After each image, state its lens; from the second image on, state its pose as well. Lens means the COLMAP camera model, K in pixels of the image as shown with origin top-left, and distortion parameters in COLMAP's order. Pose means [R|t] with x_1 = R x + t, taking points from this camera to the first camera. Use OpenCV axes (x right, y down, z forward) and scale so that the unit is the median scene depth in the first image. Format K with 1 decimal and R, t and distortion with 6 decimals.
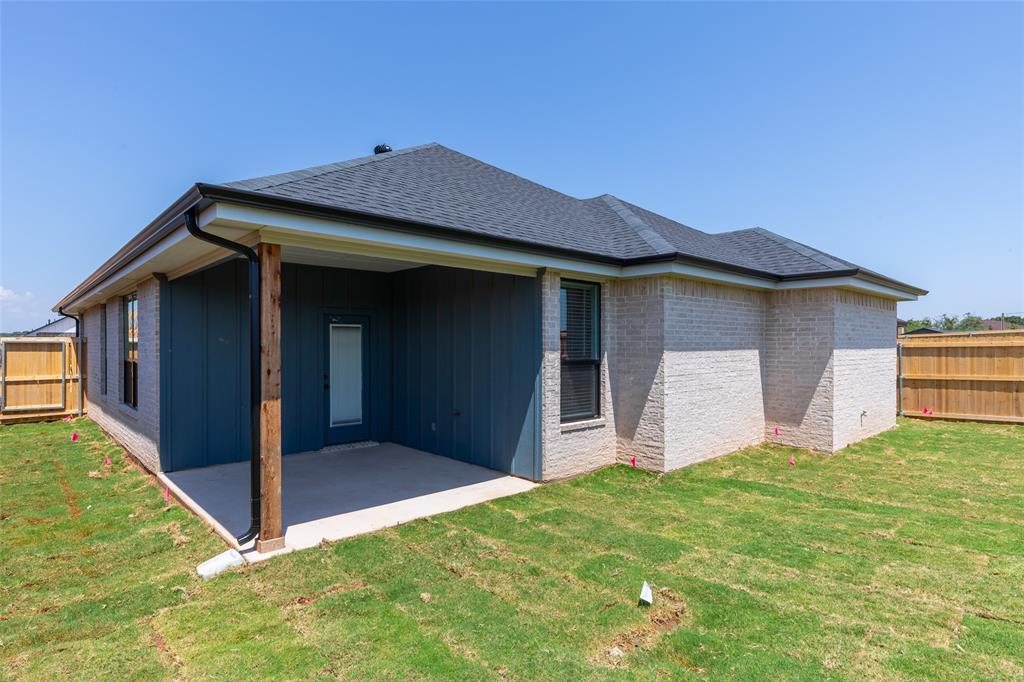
lens RADIAL K [[541.1, 0, 512.4], [0, 541.1, 342.2], [0, 0, 1]] dist [-0.000216, -0.000547]
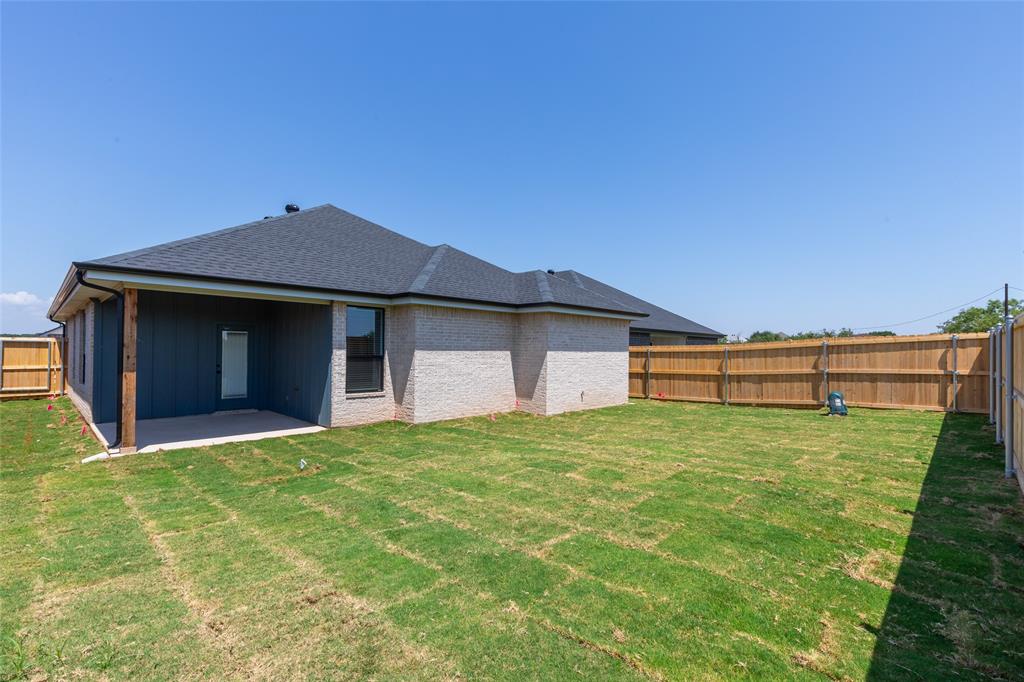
lens RADIAL K [[465.2, 0, 511.6], [0, 465.2, 344.2], [0, 0, 1]] dist [0.012149, -0.002529]
pose [[0.998858, 0.011458, 0.046375, 0.424589], [-0.011118, 0.999909, -0.007579, 0.004431], [-0.046458, 0.007055, 0.998895, -0.359980]]
